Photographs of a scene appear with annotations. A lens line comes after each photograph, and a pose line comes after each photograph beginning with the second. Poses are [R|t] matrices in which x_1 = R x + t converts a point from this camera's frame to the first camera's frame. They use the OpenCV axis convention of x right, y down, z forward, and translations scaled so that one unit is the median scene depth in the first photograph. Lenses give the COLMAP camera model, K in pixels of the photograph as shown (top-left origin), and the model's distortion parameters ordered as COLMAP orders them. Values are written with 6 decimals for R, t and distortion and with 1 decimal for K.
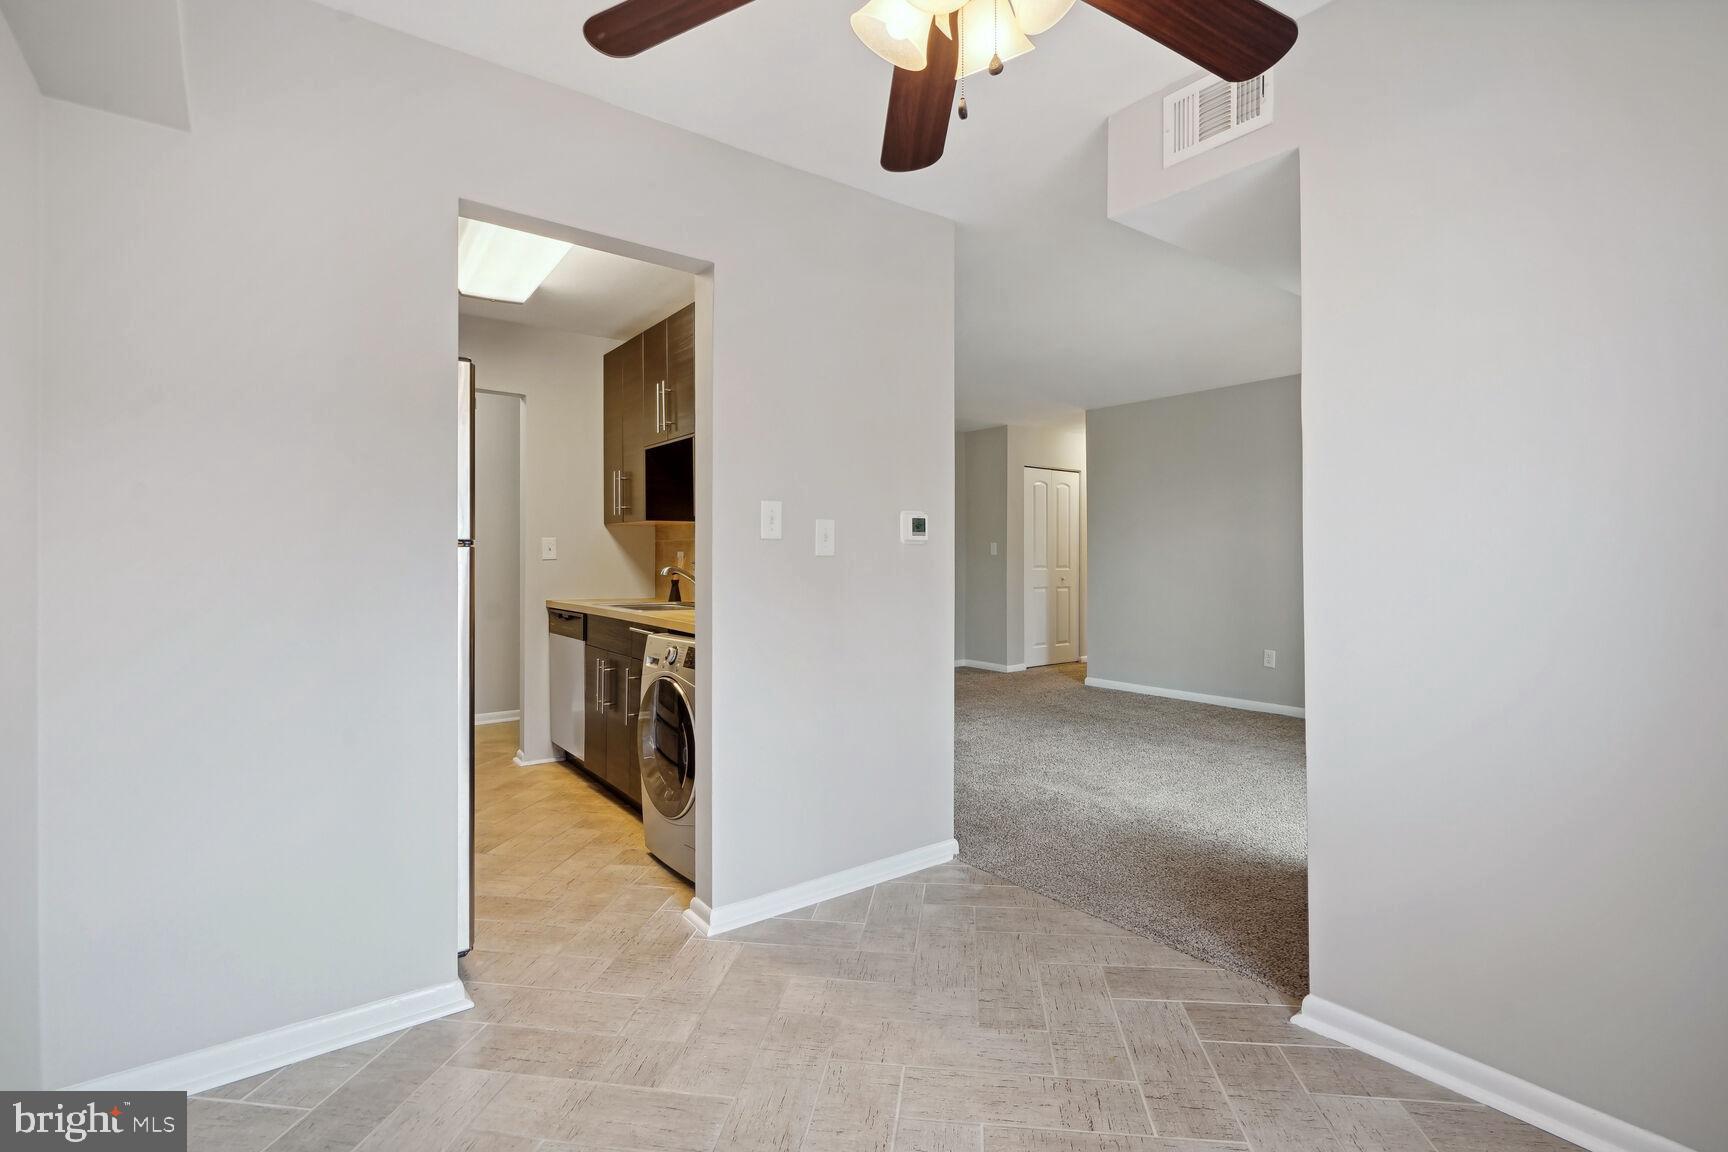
lens RADIAL K [[803.9, 0, 863.6], [0, 803.9, 566.1], [0, 0, 1]] dist [0.004001, -0.000577]
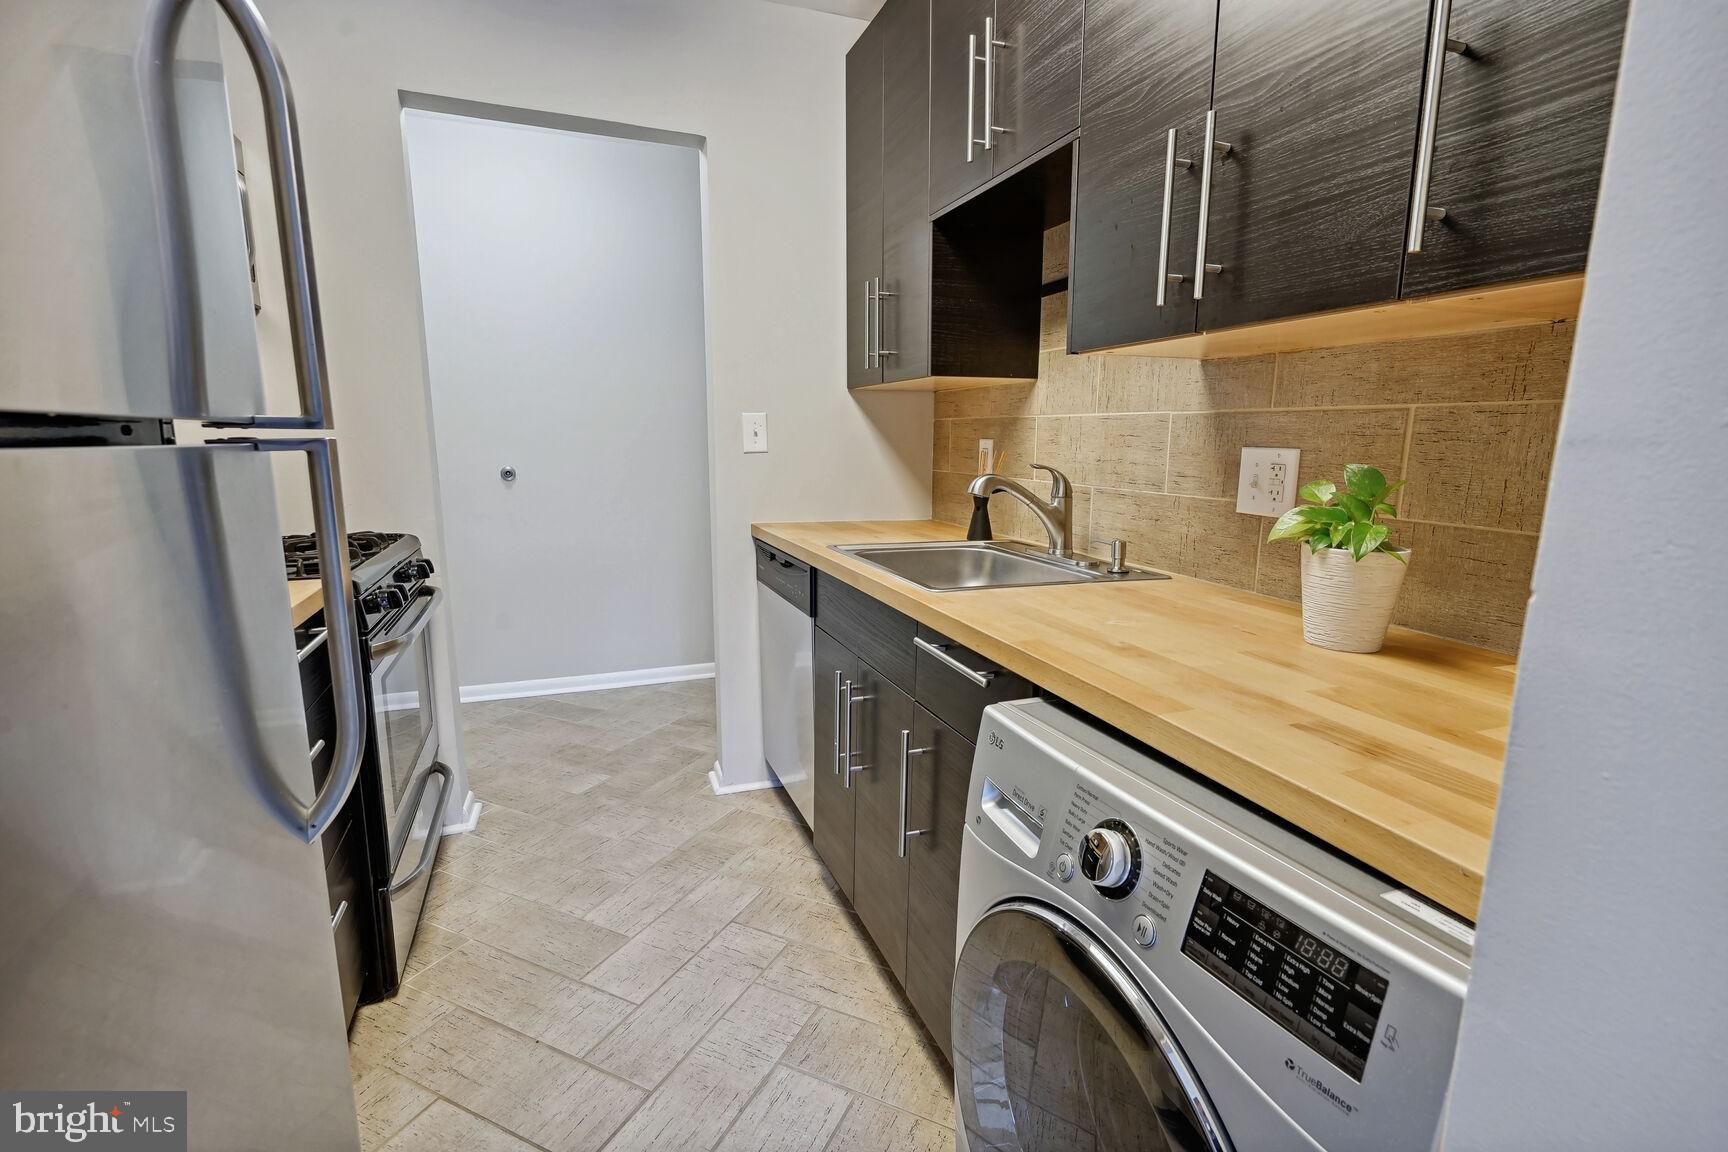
lens RADIAL K [[803.9, 0, 870.0], [0, 803.9, 581.1], [0, 0, 1]] dist [0.004001, -0.000577]
pose [[0.962305, 0.052072, -0.266941, -0.163248], [-0.006082, 0.985375, 0.170289, -0.016643], [0.271904, -0.162247, 0.948548, 0.488618]]
